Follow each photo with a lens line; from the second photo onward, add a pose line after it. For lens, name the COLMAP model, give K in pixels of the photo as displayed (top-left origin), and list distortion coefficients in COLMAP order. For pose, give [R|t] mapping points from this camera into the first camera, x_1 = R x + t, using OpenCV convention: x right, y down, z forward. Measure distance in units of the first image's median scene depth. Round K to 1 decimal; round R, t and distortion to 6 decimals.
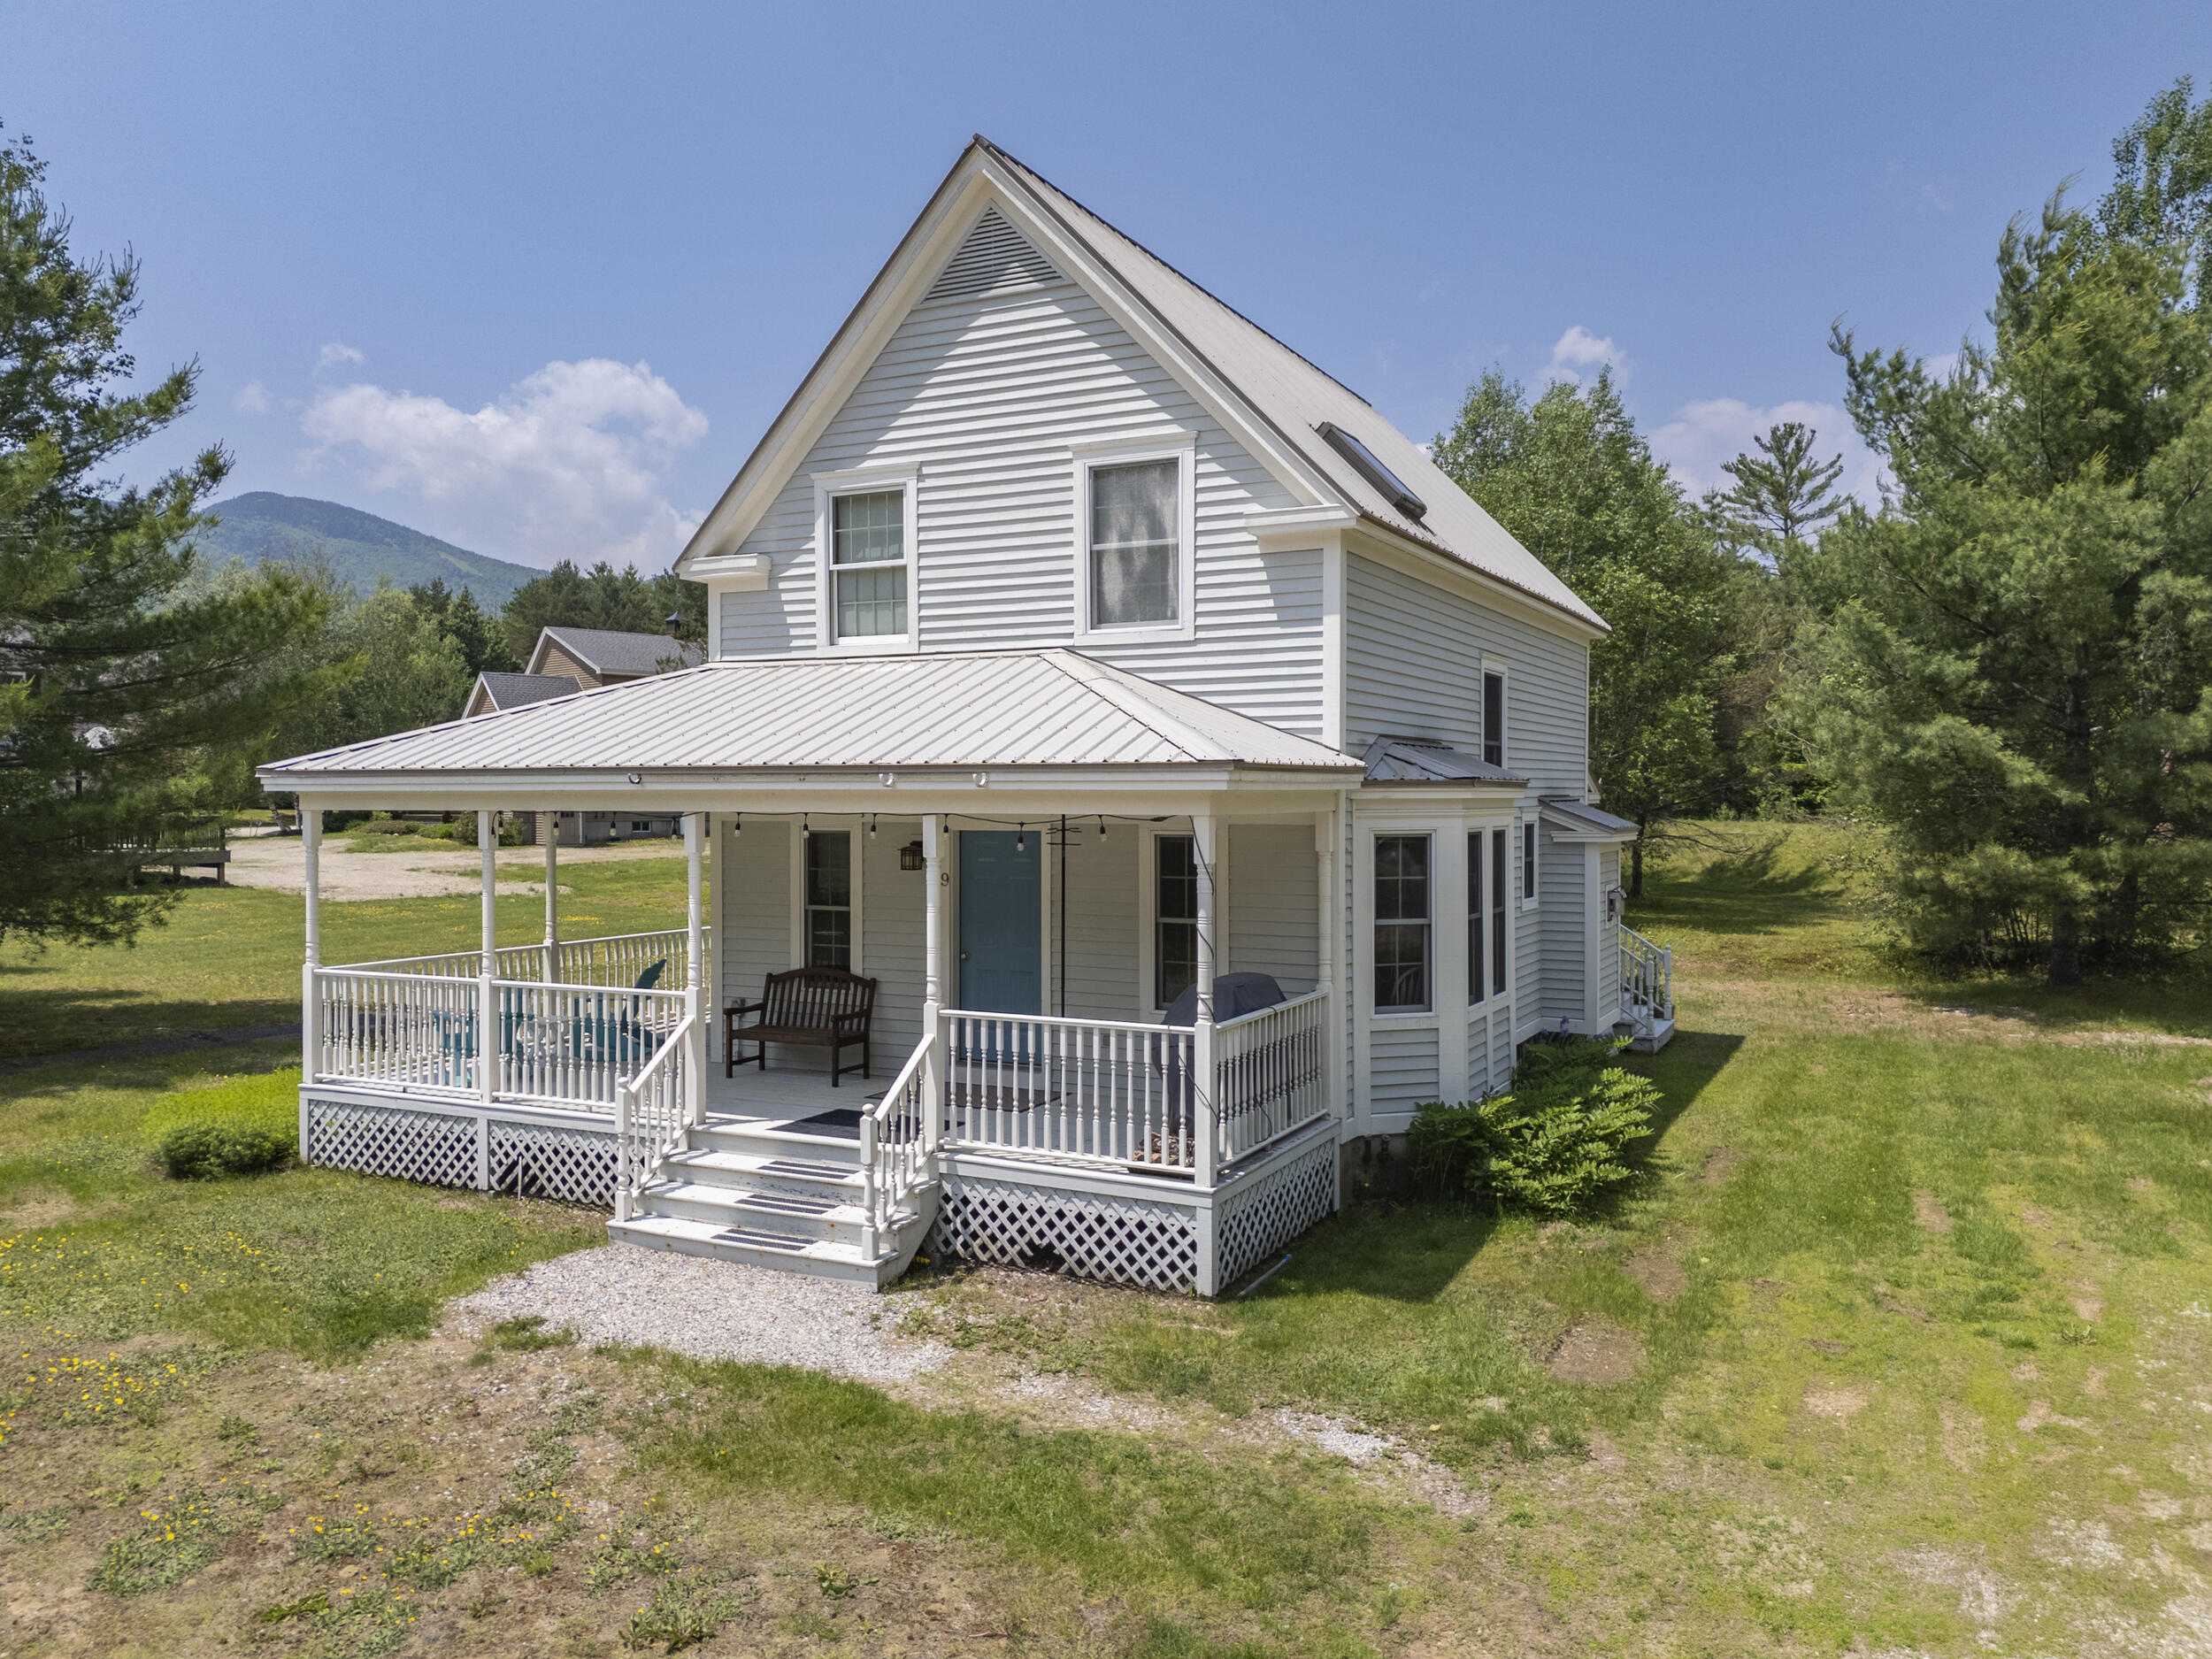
lens RADIAL K [[1643.9, 0, 1110.3], [0, 1643.9, 824.5], [0, 0, 1]] dist [0.088394, -0.092833]
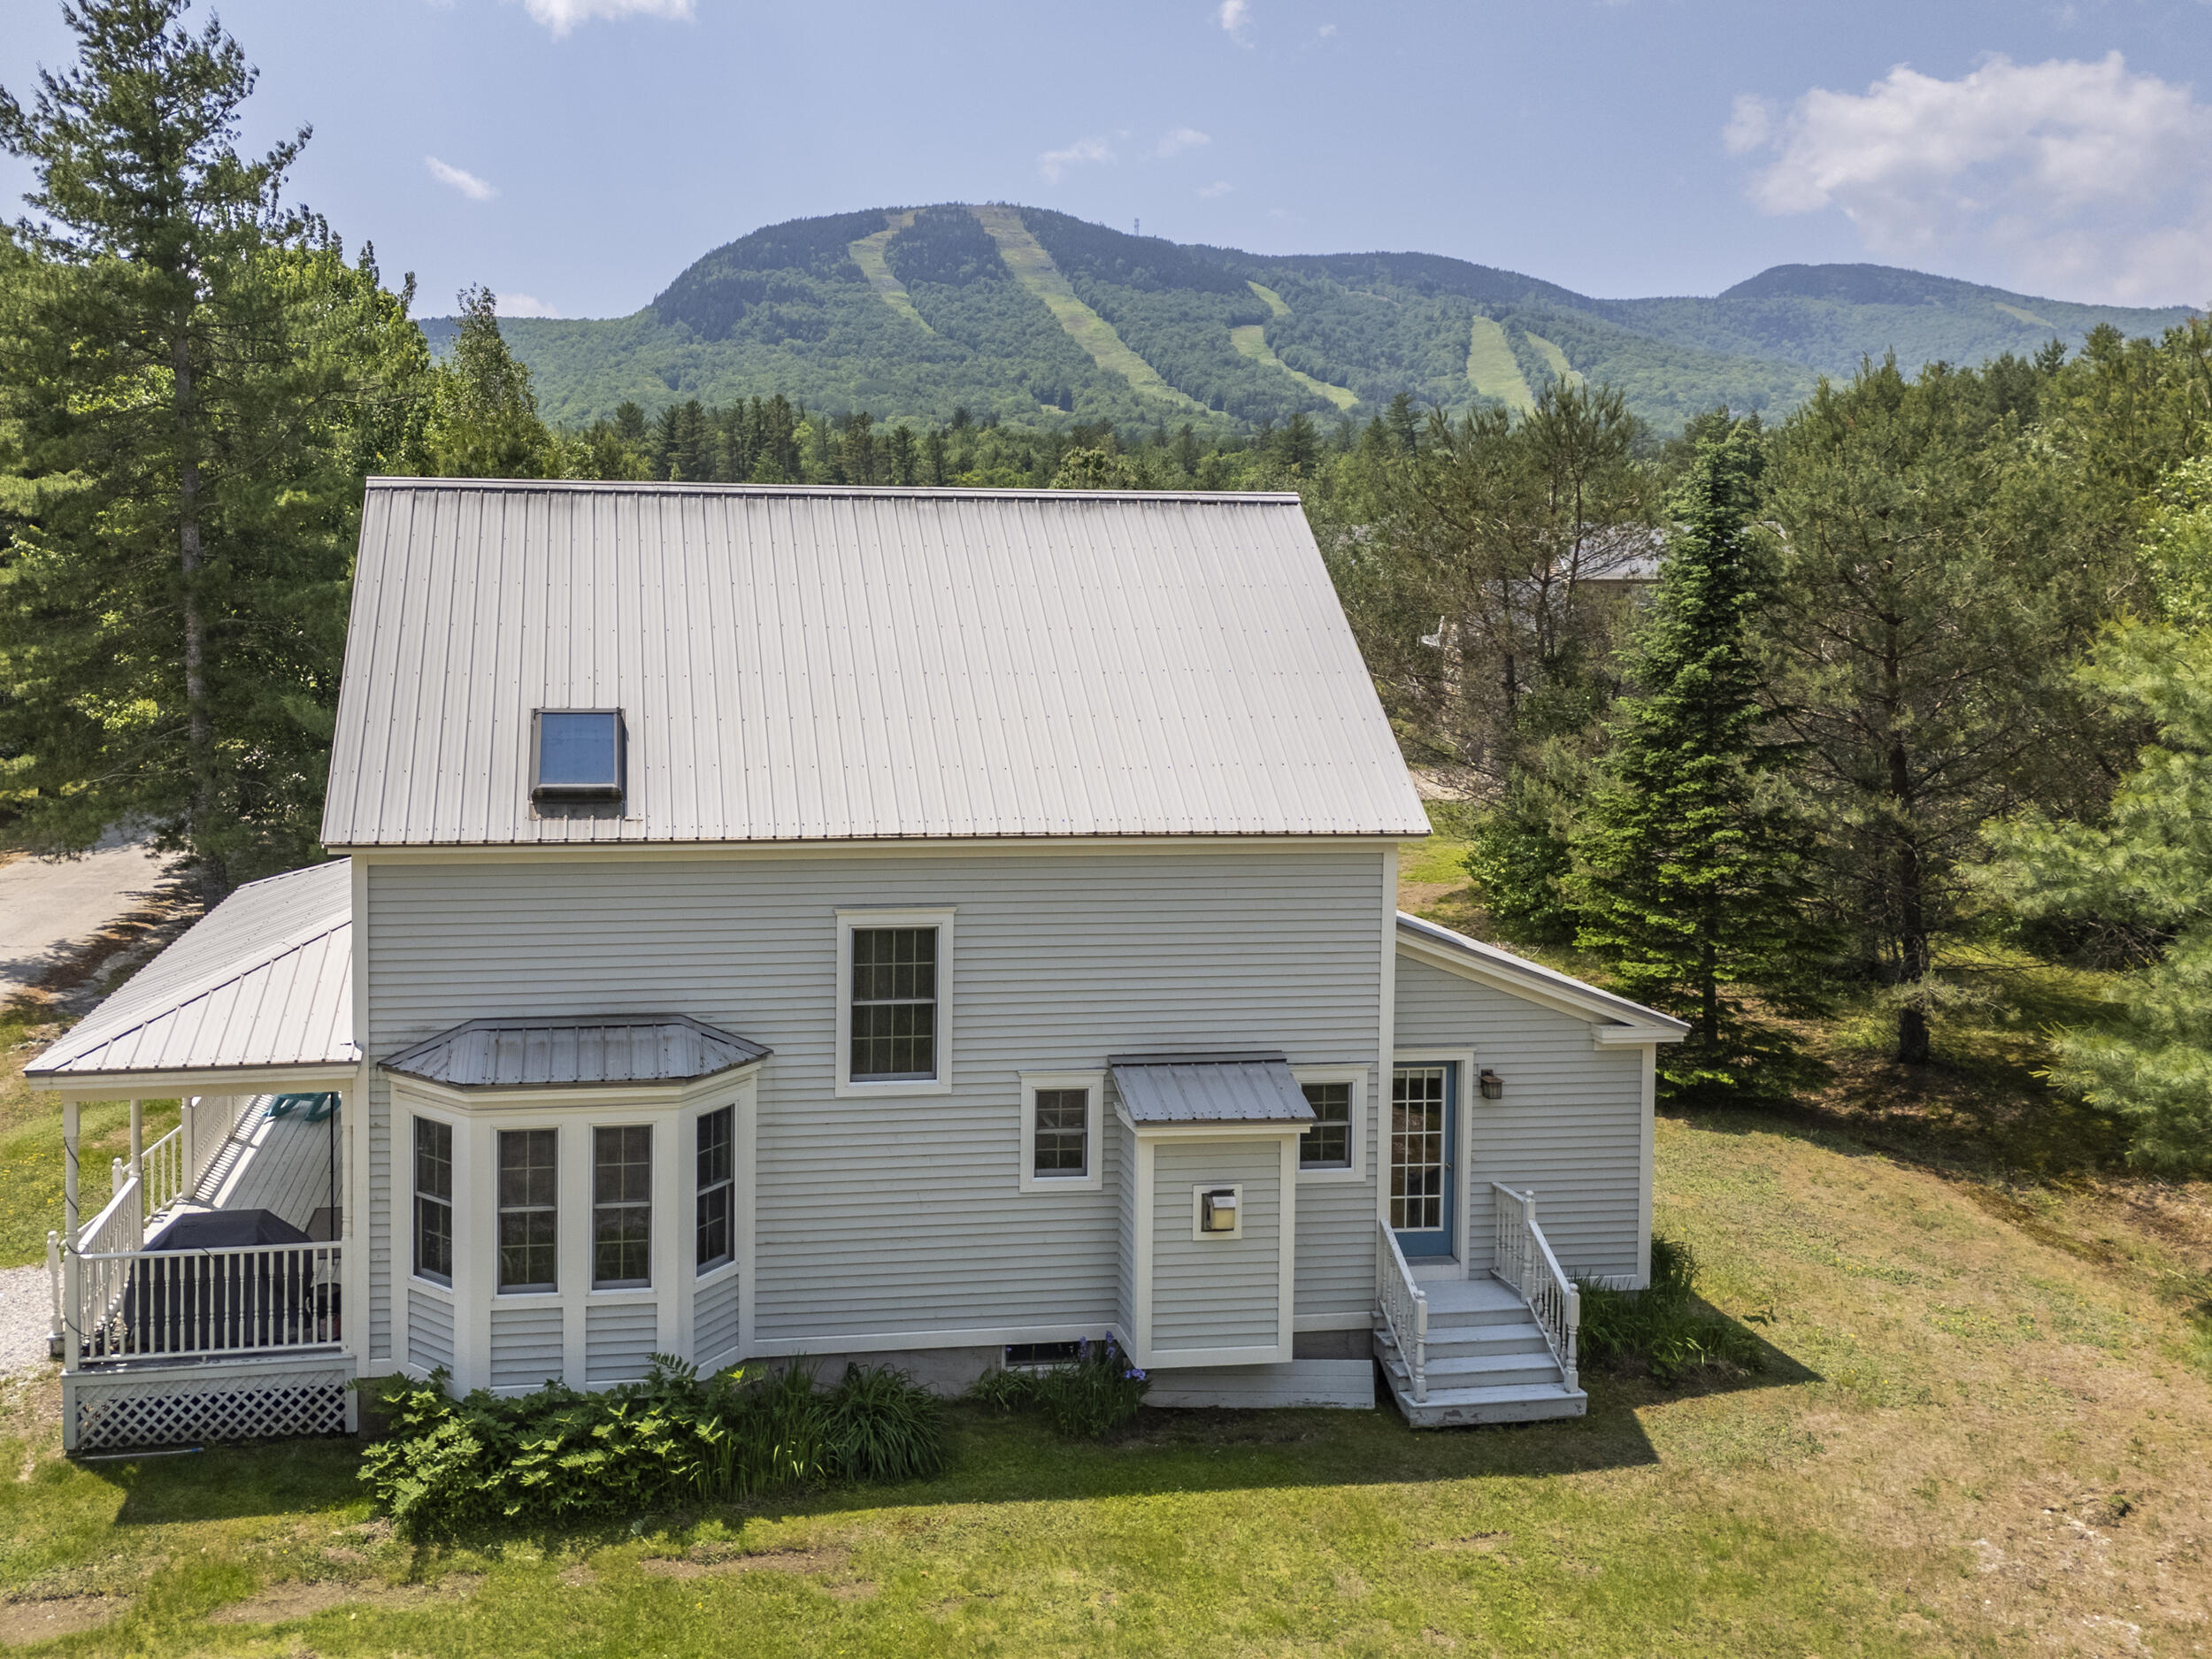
lens RADIAL K [[1729.2, 0, 835.7], [0, 1729.2, 703.2], [0, 0, 1]] dist [0.059709, -0.032453]
pose [[0.566486, 0.058010, -0.822027, 1.278954], [-0.023171, 0.998246, 0.054478, -0.343481], [0.823746, -0.011814, 0.566836, 0.575688]]
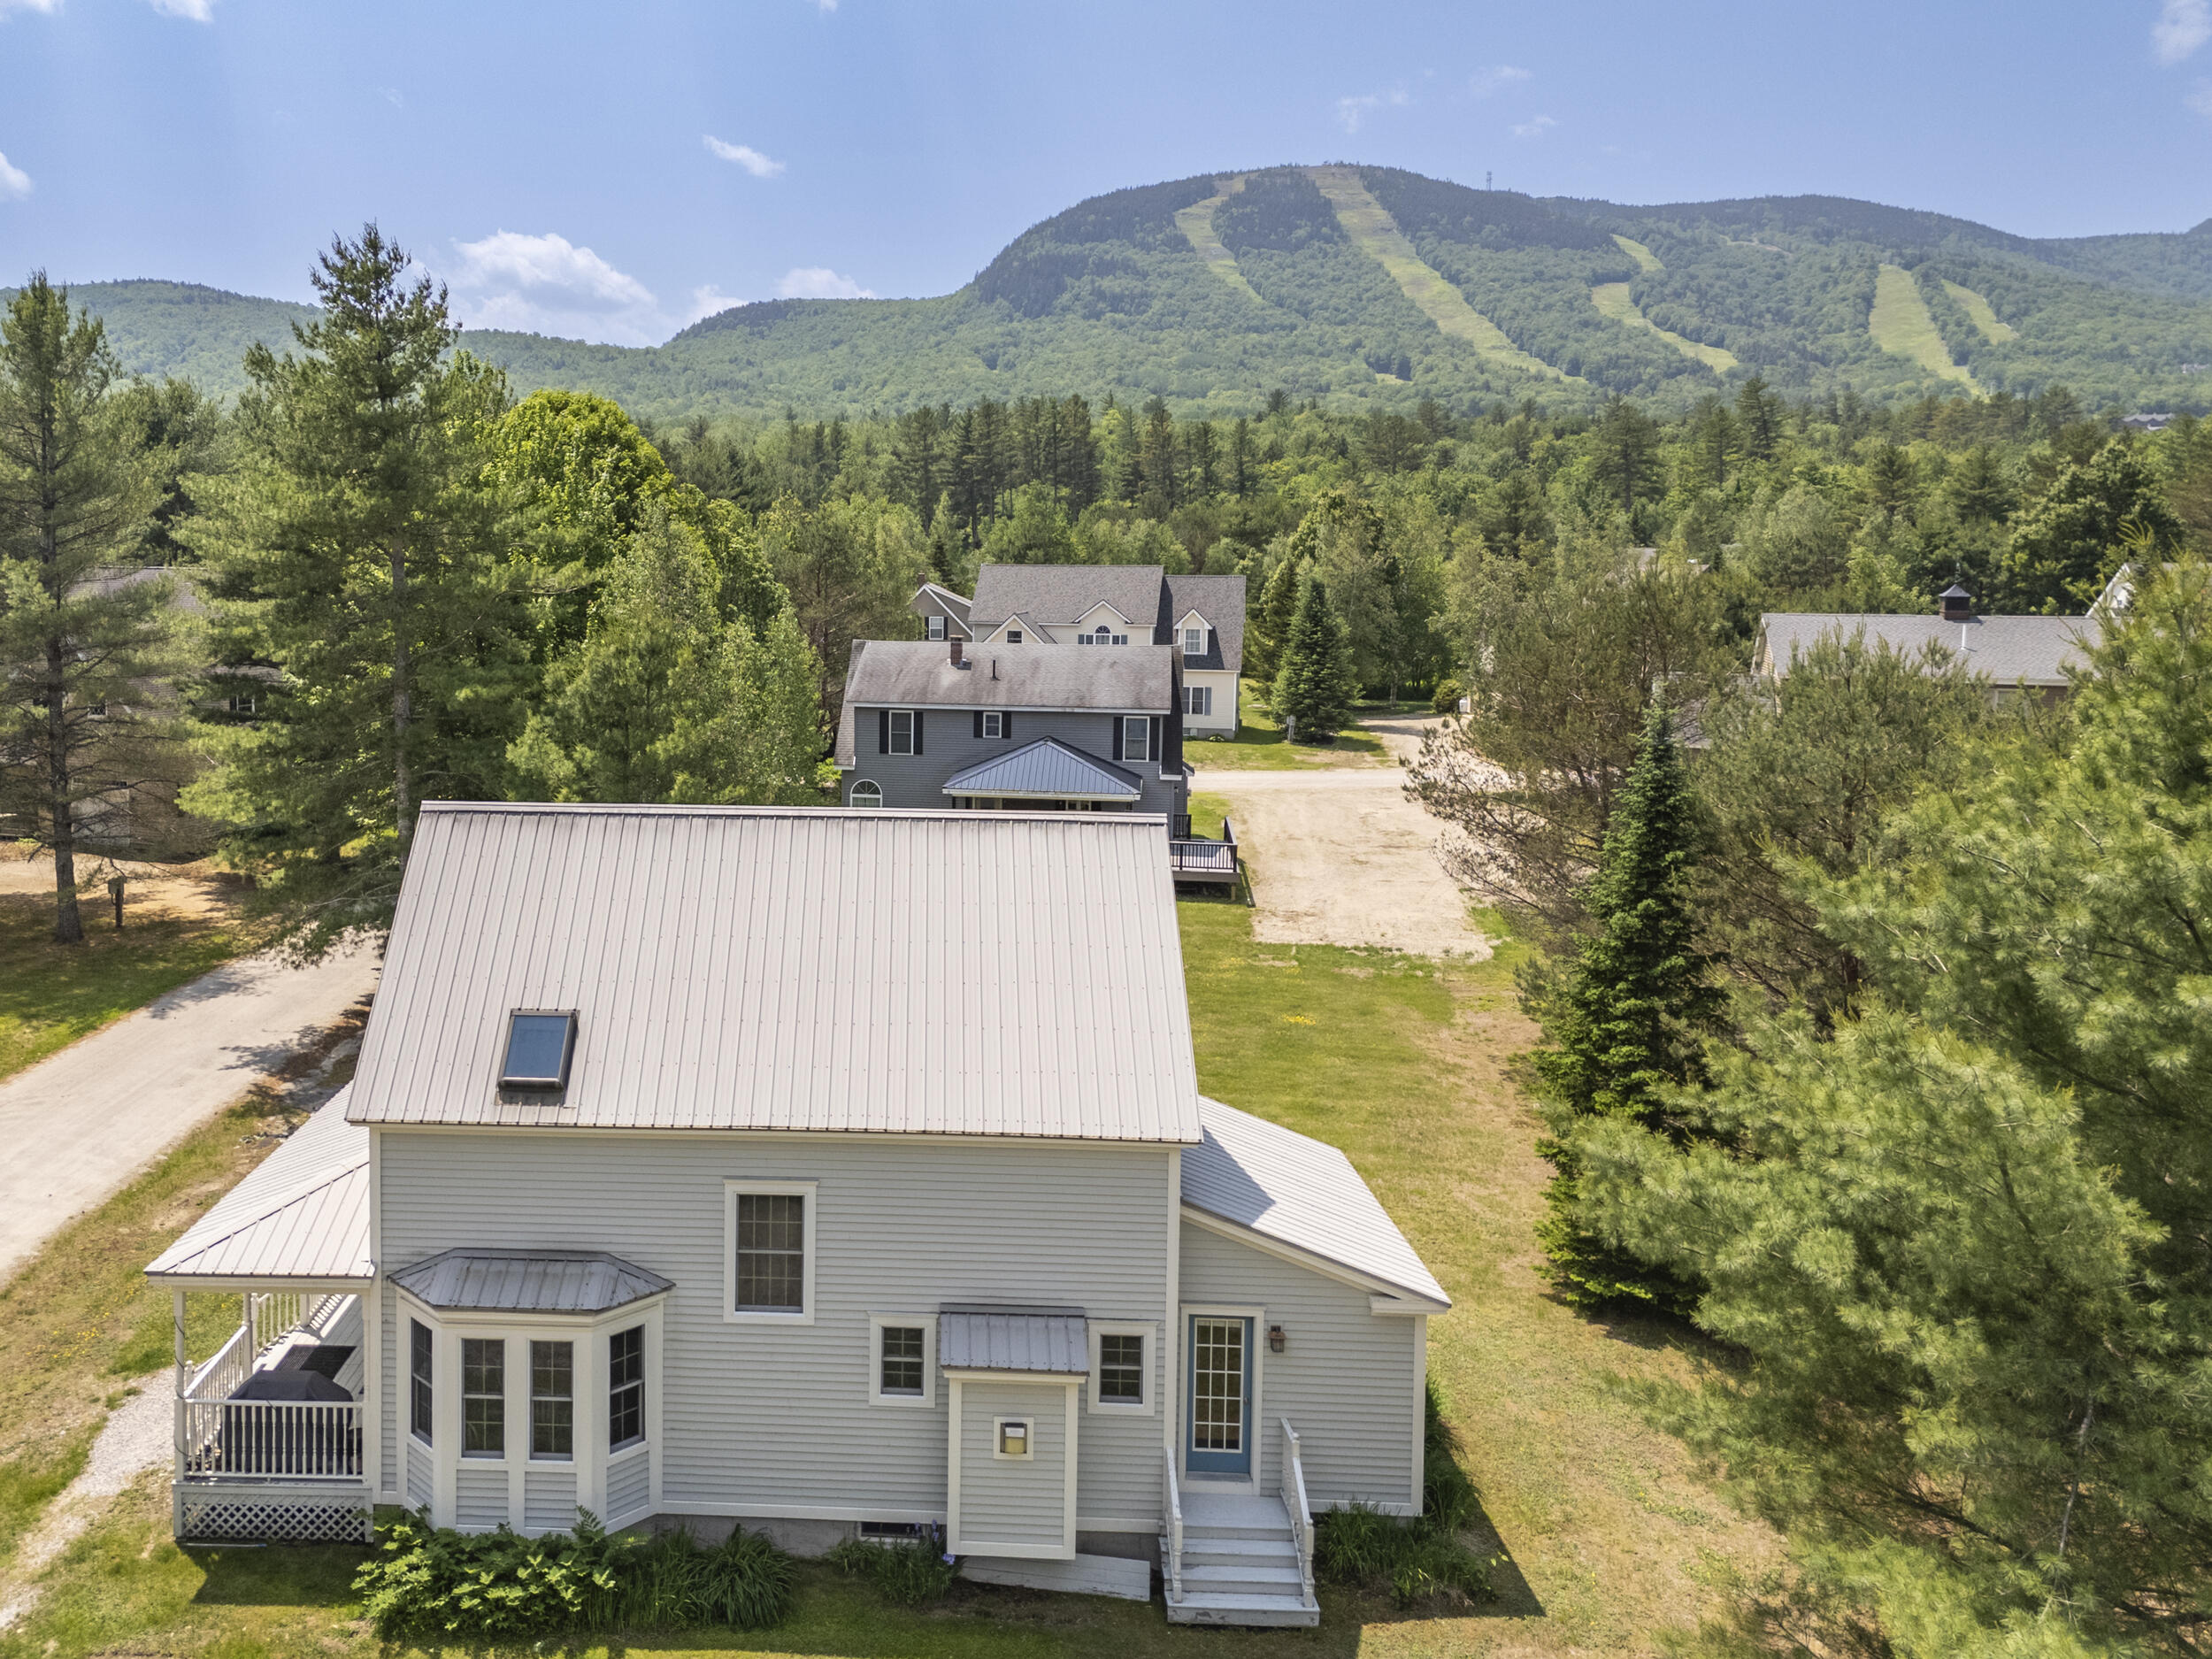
lens RADIAL K [[1729.2, 0, 835.7], [0, 1729.2, 703.2], [0, 0, 1]] dist [0.059709, -0.032453]
pose [[0.405049, 0.079642, -0.910819, 1.747786], [-0.025898, 0.996799, 0.075643, -0.692307], [0.913928, -0.007051, 0.405815, 0.713795]]
